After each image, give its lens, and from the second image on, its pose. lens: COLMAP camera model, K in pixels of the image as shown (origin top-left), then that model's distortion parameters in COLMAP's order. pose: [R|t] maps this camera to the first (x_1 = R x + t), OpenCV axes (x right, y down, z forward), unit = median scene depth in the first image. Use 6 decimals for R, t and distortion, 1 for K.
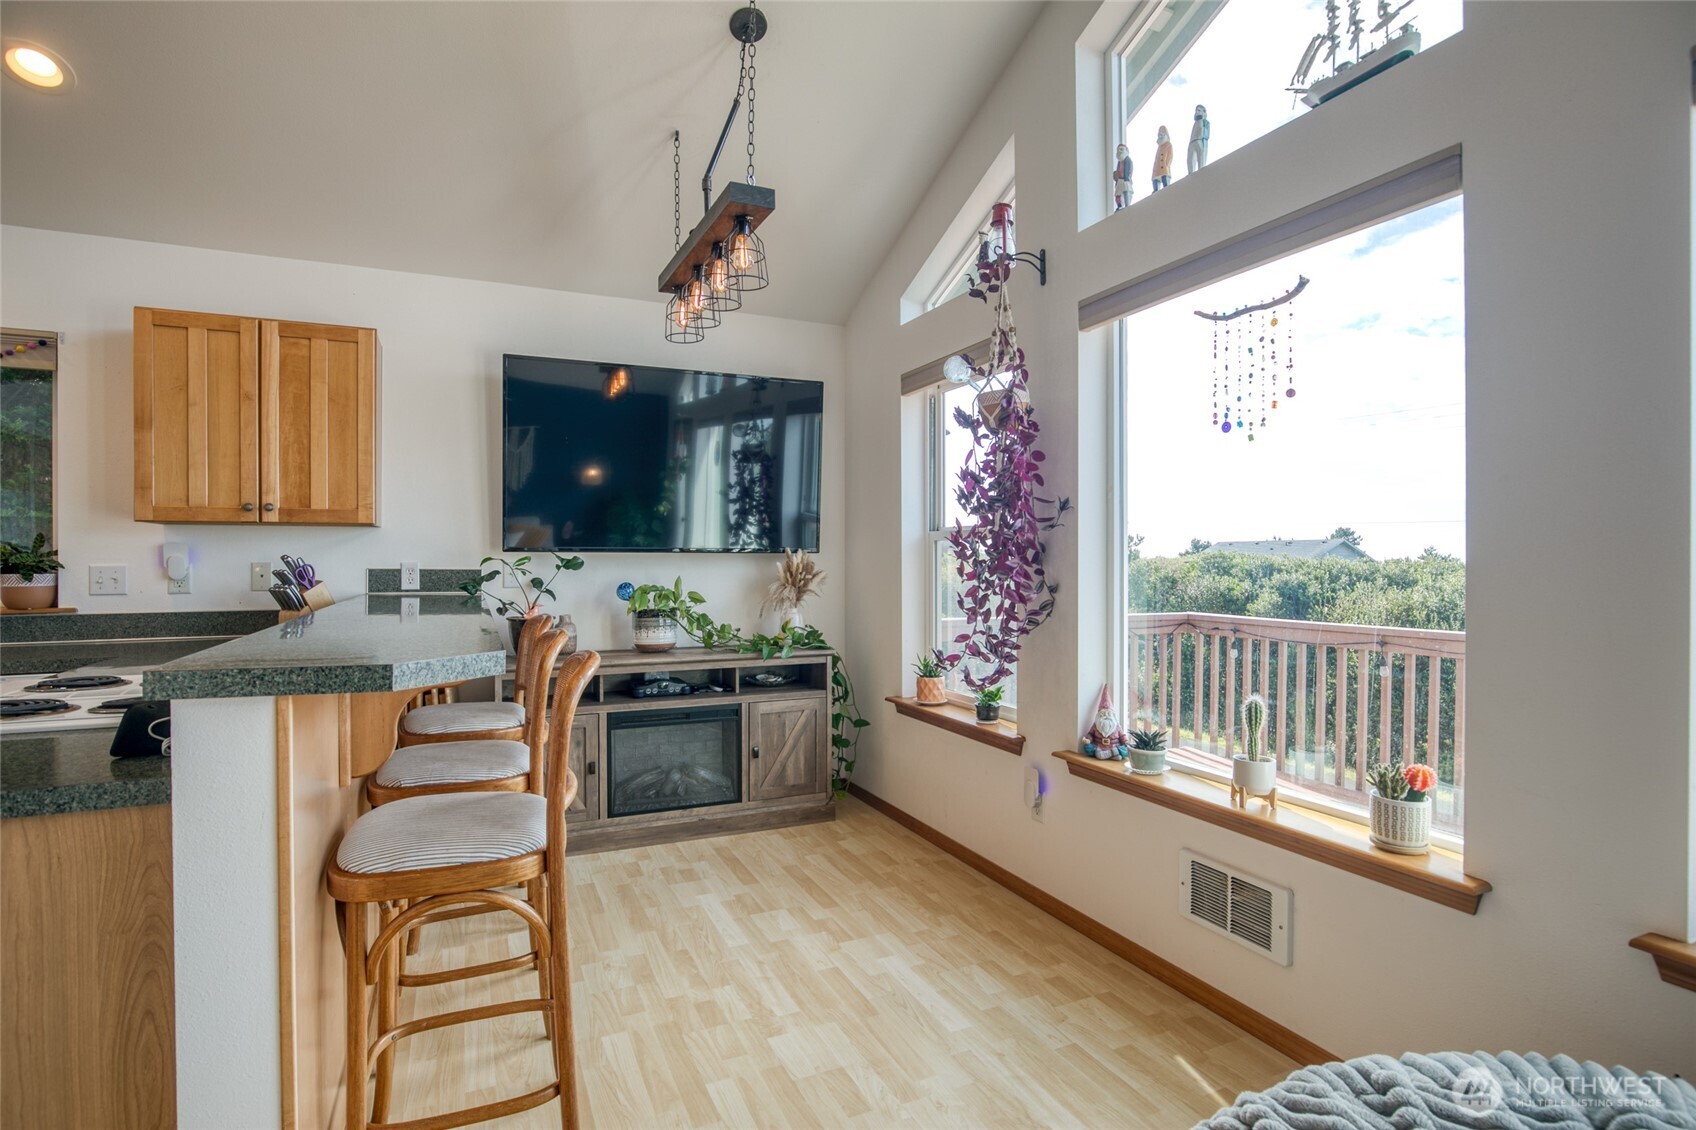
lens RADIAL K [[840.4, 0, 848.0], [0, 840.4, 565.0], [0, 0, 1]] dist [-0.036095, 0.010307]
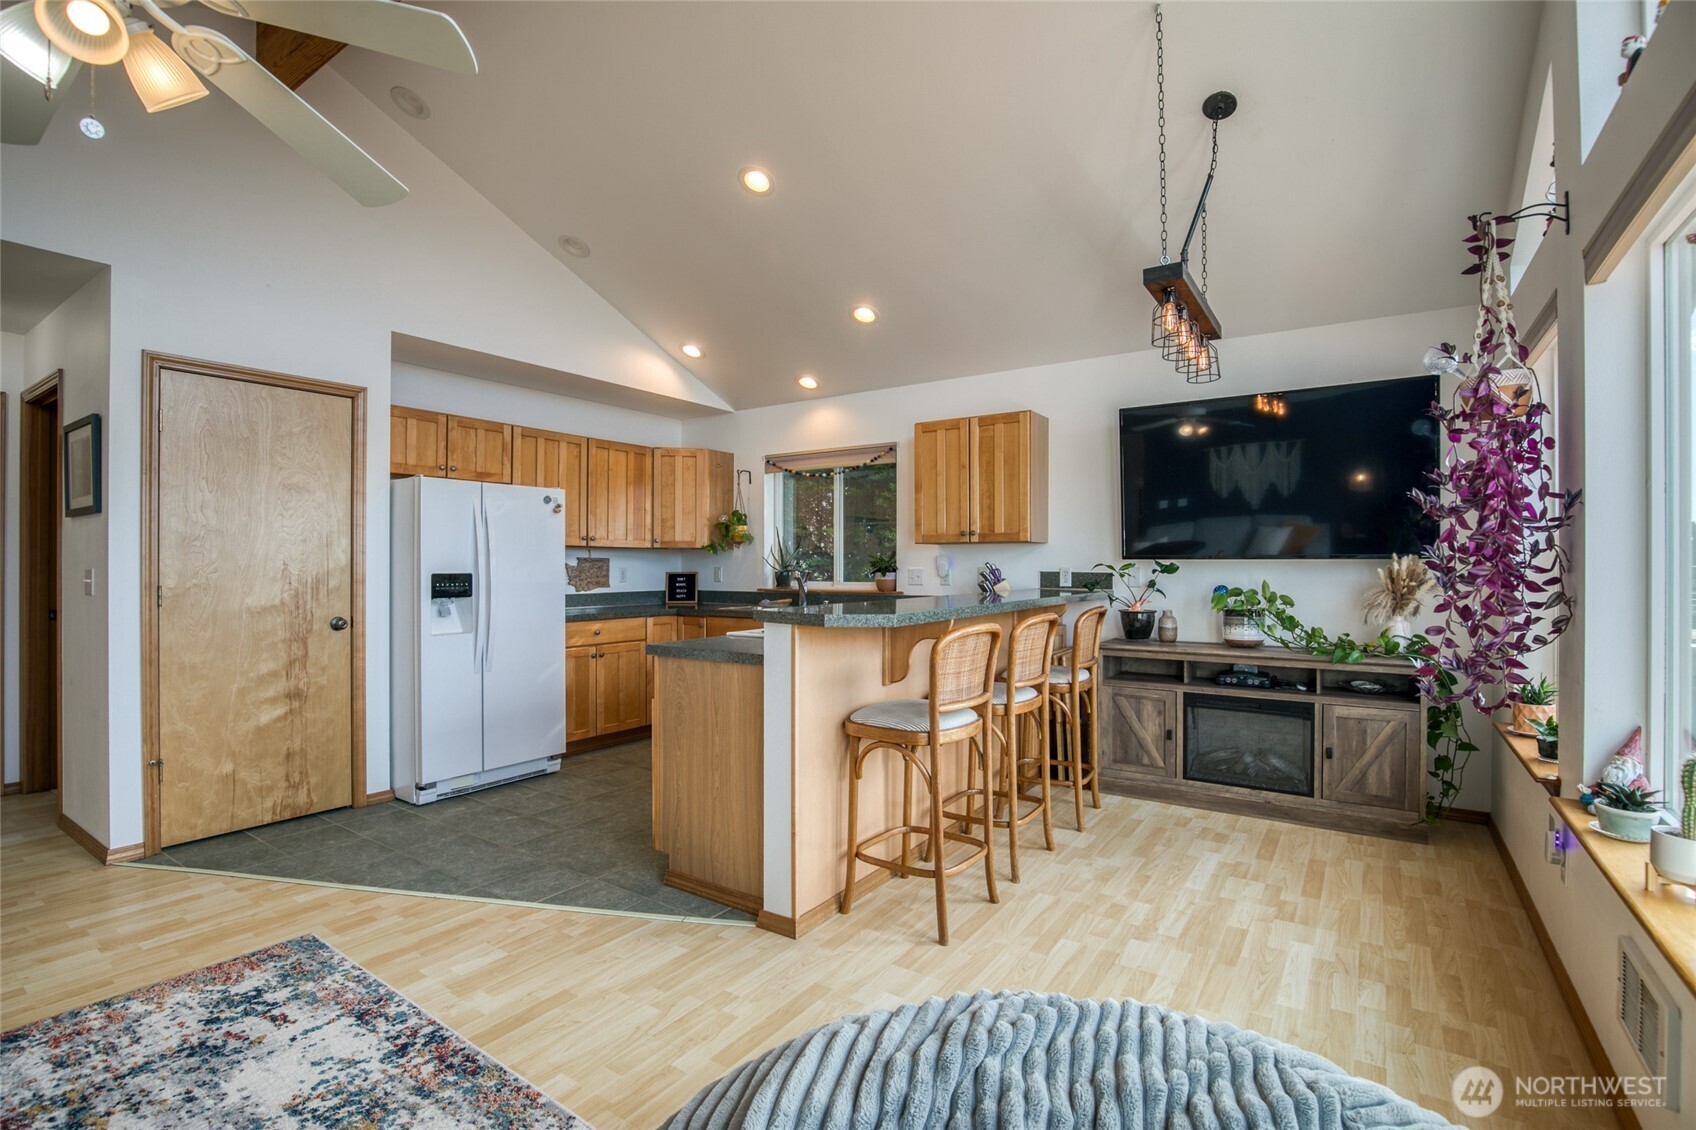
lens RADIAL K [[775.0, 0, 842.6], [0, 775.0, 560.5], [0, 0, 1]] dist [-0.032053, 0.006950]
pose [[0.513960, -0.003582, -0.857807, 0.469870], [-0.006191, 0.999950, -0.007885, -0.002231], [0.857792, 0.009363, 0.513912, 0.000819]]
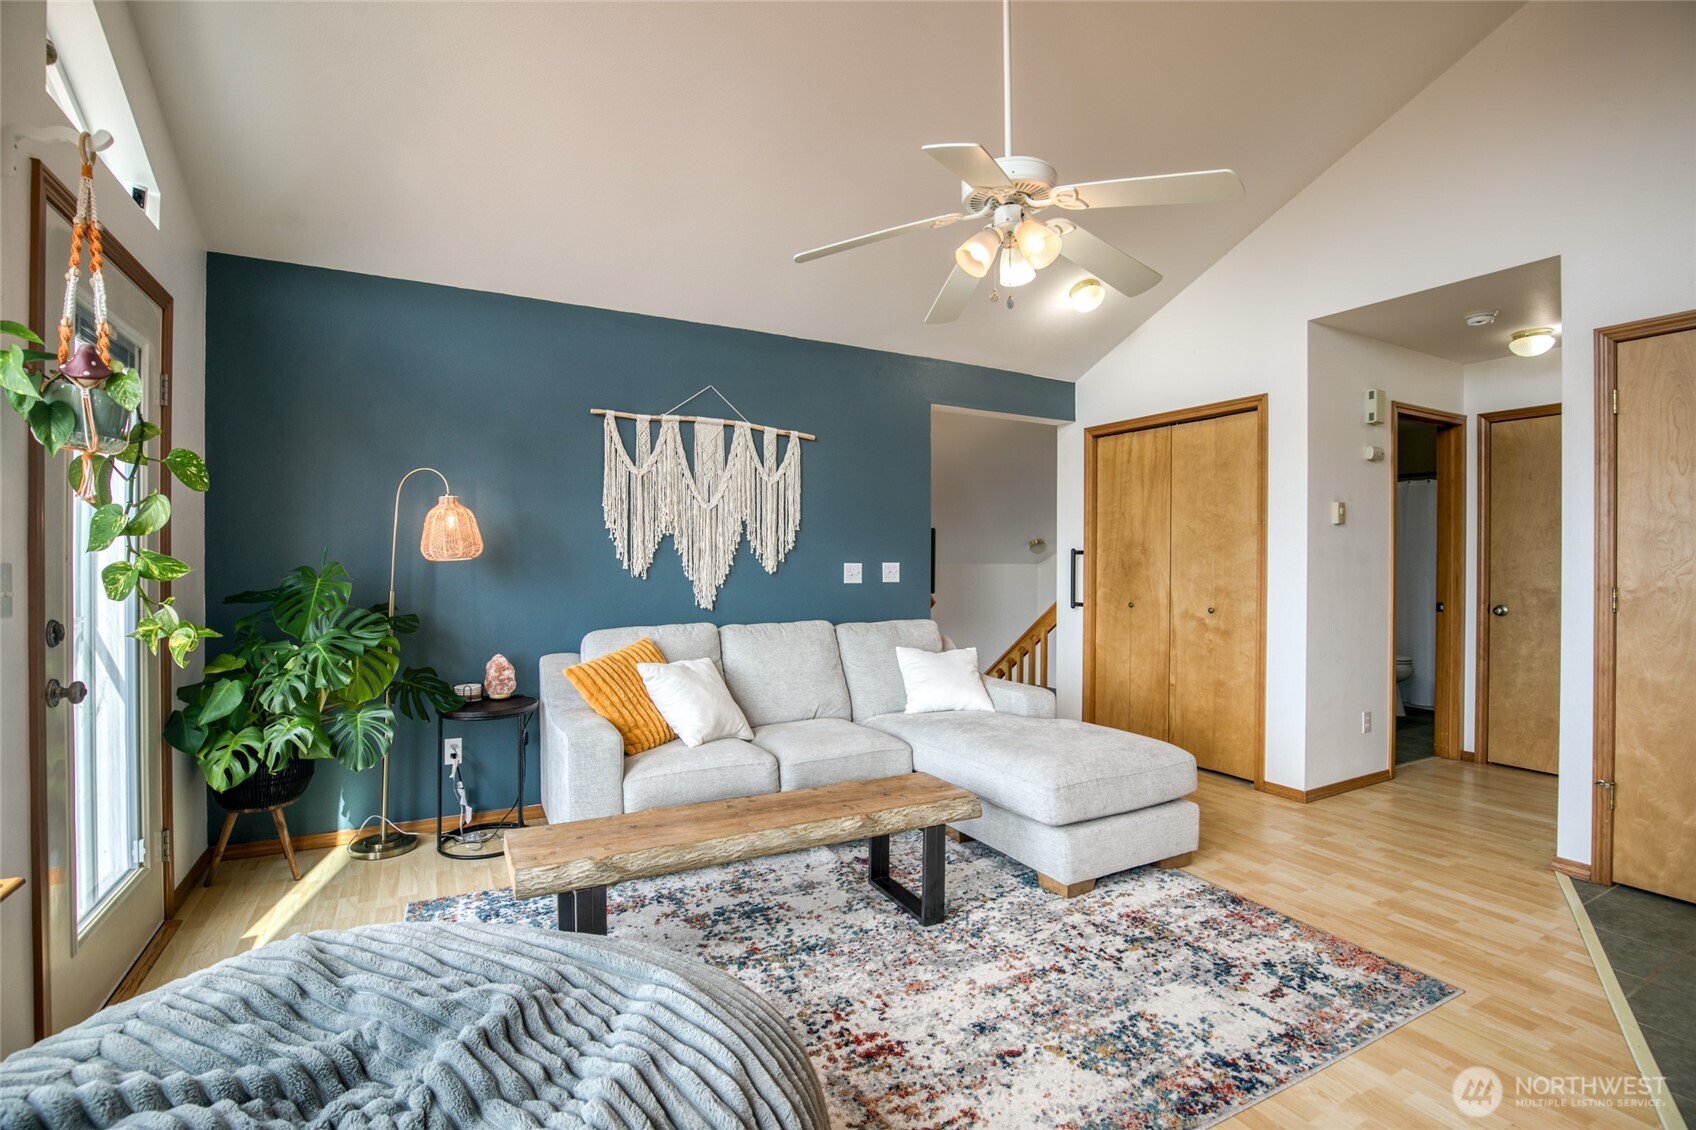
lens RADIAL K [[795.7, 0, 857.0], [0, 795.7, 561.7], [0, 0, 1]] dist [-0.038230, 0.005359]
pose [[-0.996624, -0.004075, -0.081999, 0.096987], [-0.004644, 0.999966, 0.006743, -0.003667], [0.081969, 0.007101, -0.996610, 0.592919]]
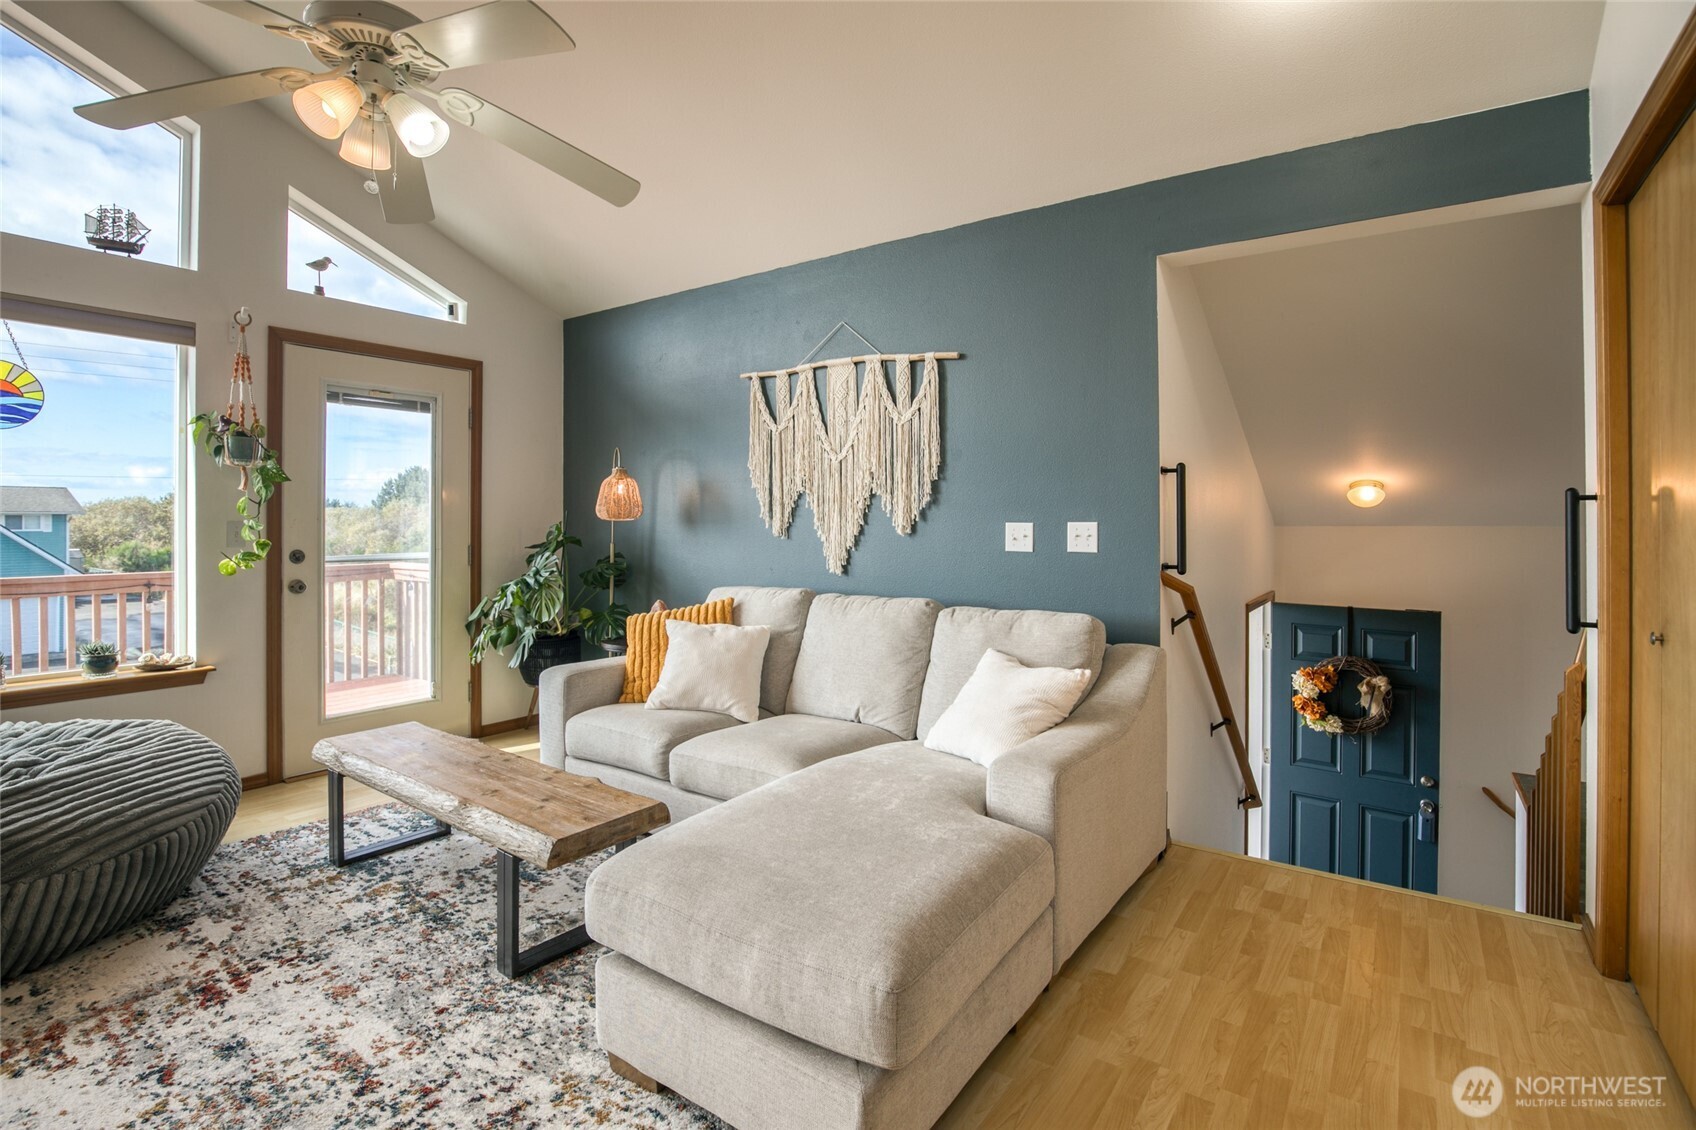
lens RADIAL K [[809.4, 0, 848.0], [0, 809.4, 513.5], [0, 0, 1]] dist [-0.034342, 0.007555]
pose [[-0.492051, 0.007349, 0.870536, -0.790722], [0.004764, 0.999972, -0.005749, 0.002398], [-0.870554, 0.001319, -0.492072, -0.158288]]
